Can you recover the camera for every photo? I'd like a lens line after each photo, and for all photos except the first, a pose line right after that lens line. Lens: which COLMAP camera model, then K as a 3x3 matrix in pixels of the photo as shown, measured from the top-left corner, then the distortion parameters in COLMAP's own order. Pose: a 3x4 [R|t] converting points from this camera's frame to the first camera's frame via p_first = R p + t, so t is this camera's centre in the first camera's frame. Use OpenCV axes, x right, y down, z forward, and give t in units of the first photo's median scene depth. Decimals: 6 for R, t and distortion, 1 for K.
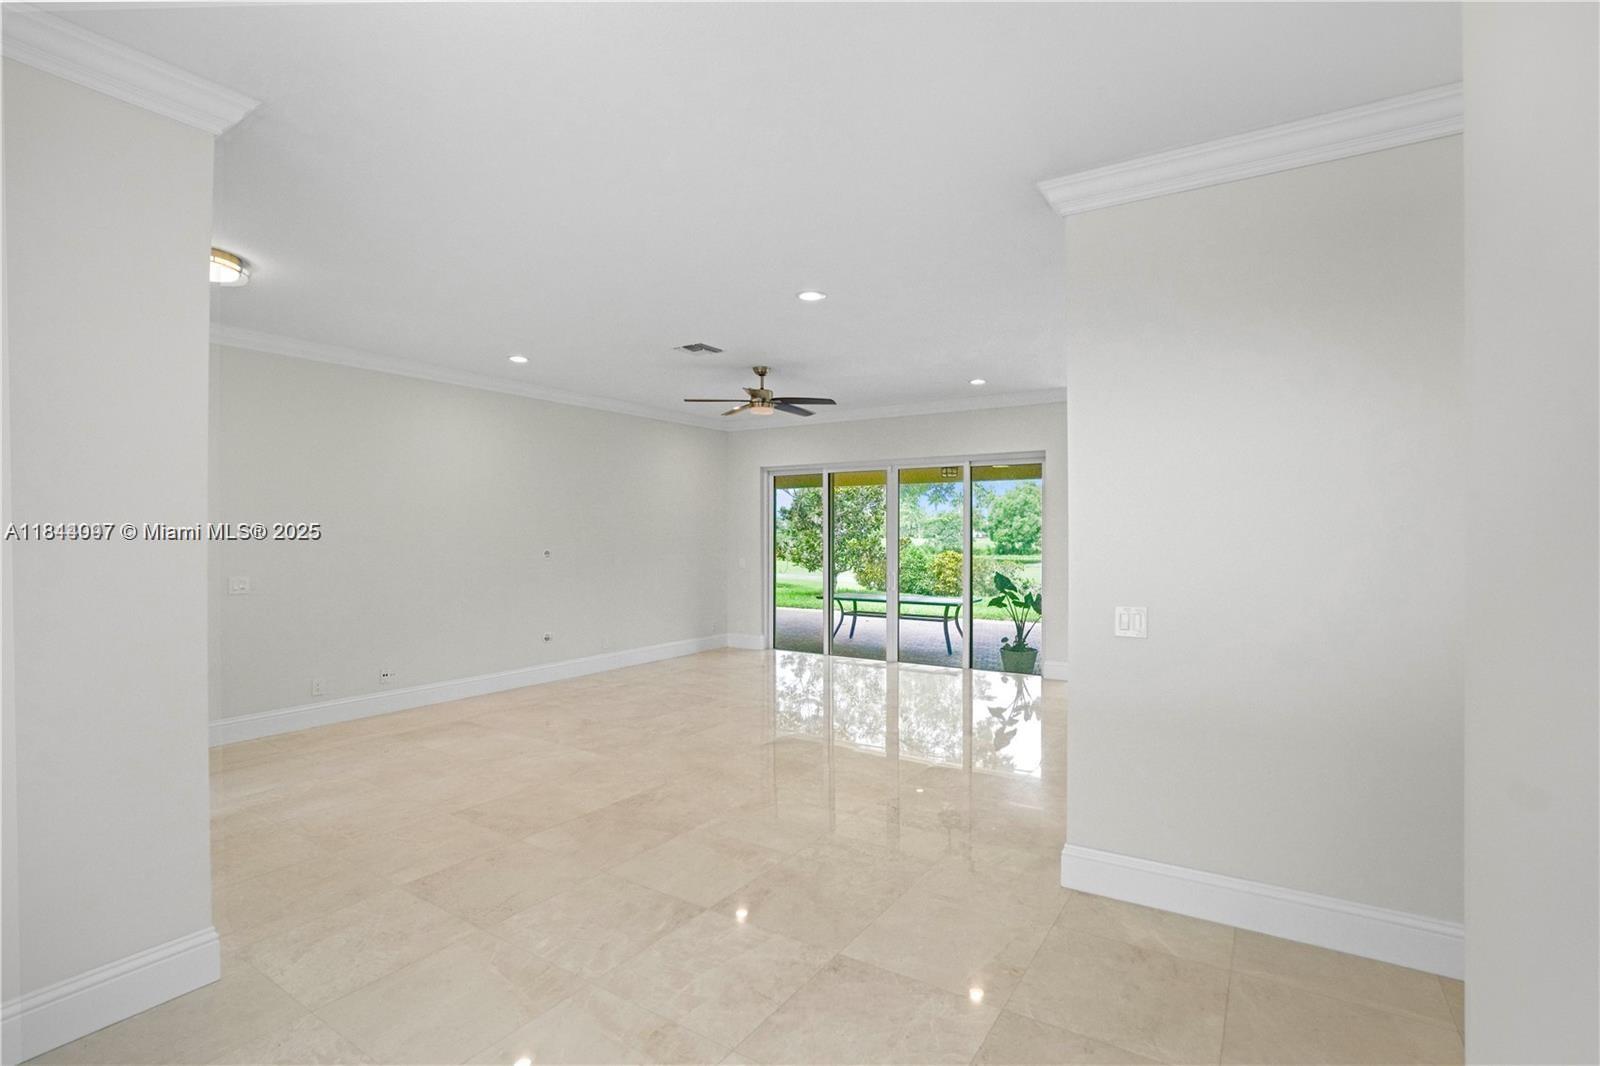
lens RADIAL K [[734.4, 0, 792.9], [0, 734.4, 528.9], [0, 0, 1]] dist [-0.039368, 0.008152]
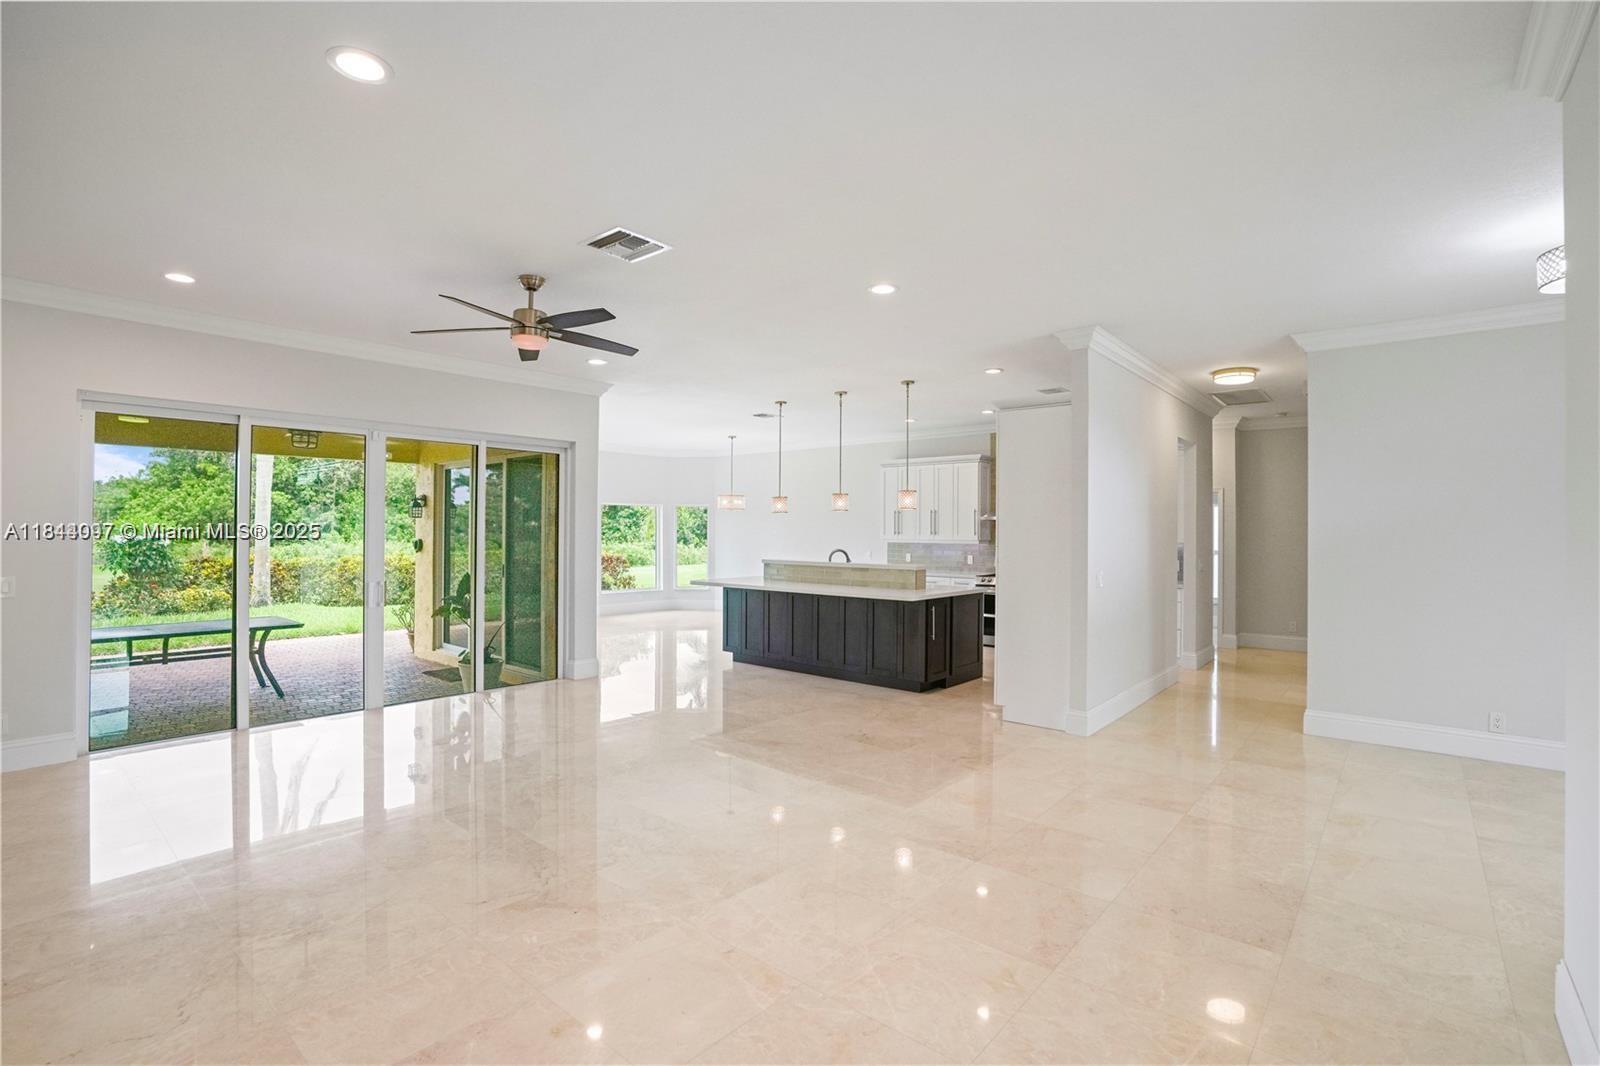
lens RADIAL K [[734.4, 0, 811.7], [0, 734.4, 508.1], [0, 0, 1]] dist [-0.039368, 0.008152]
pose [[0.121114, 0.034190, 0.992050, -0.497470], [-0.013539, 0.999371, -0.032790, 0.005825], [-0.992546, -0.009460, 0.121500, 0.497459]]
